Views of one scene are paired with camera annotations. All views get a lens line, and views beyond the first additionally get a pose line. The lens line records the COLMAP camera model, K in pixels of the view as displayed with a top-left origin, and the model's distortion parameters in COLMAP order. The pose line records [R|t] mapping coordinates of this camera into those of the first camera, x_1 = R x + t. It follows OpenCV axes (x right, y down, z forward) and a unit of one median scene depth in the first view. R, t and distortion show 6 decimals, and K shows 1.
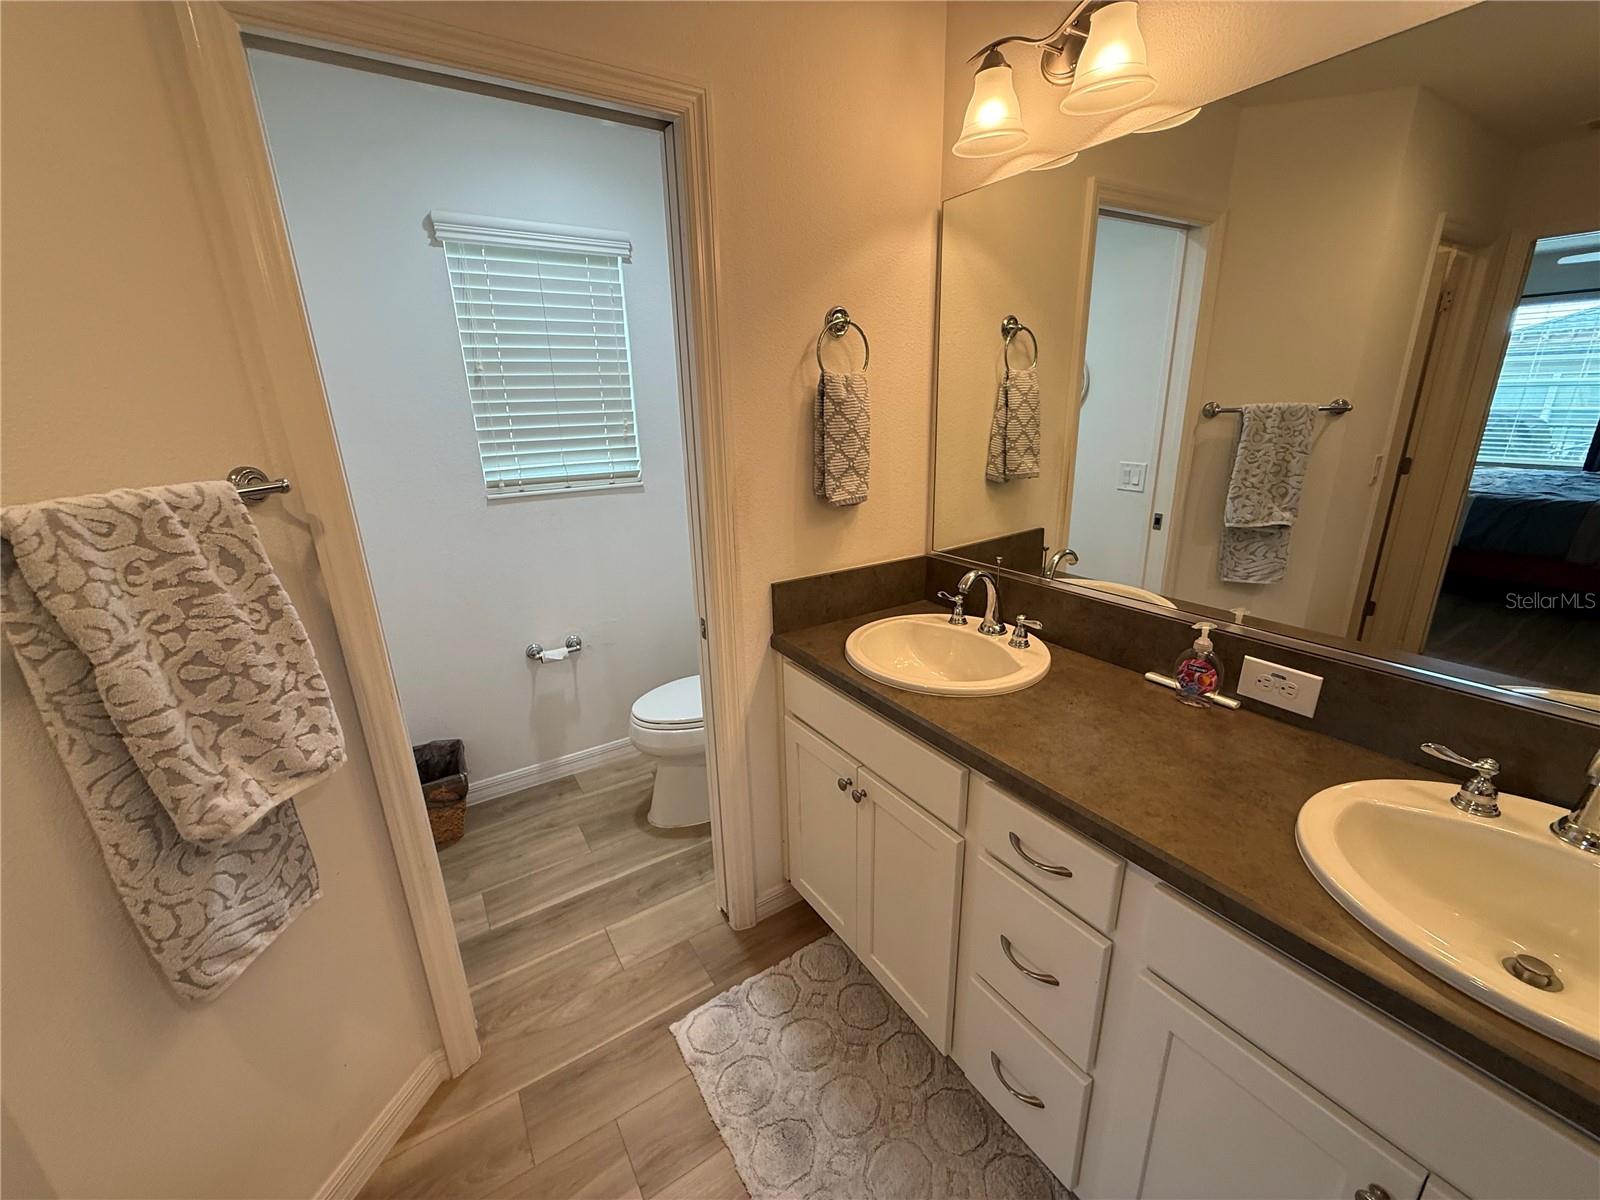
lens RADIAL K [[637.0, 0, 796.1], [0, 637.0, 600.2], [0, 0, 1]] dist [-0.000405, 0.000671]
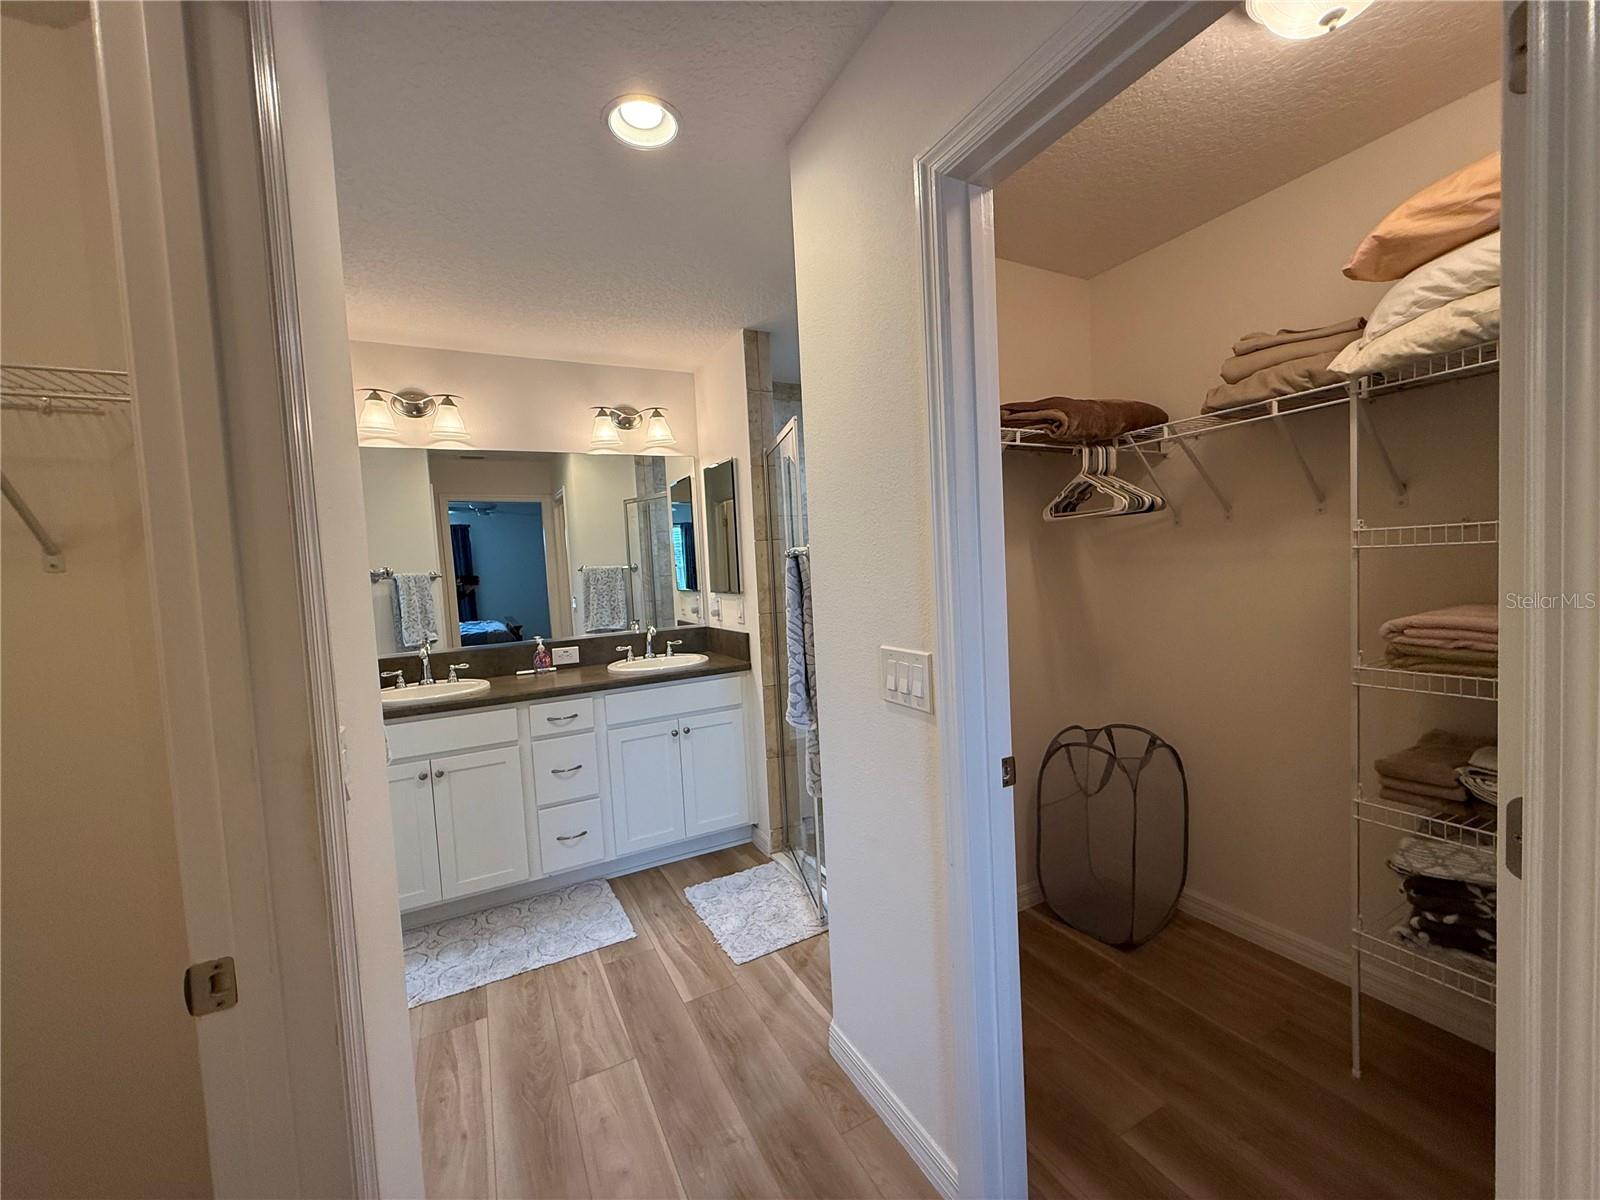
lens RADIAL K [[637.0, 0, 796.1], [0, 637.0, 600.2], [0, 0, 1]] dist [-0.000405, 0.000671]
pose [[0.086686, -0.034248, 0.995647, -1.486073], [0.344142, 0.938915, 0.002334, 0.196287], [-0.934907, 0.342441, 0.093177, -0.197404]]
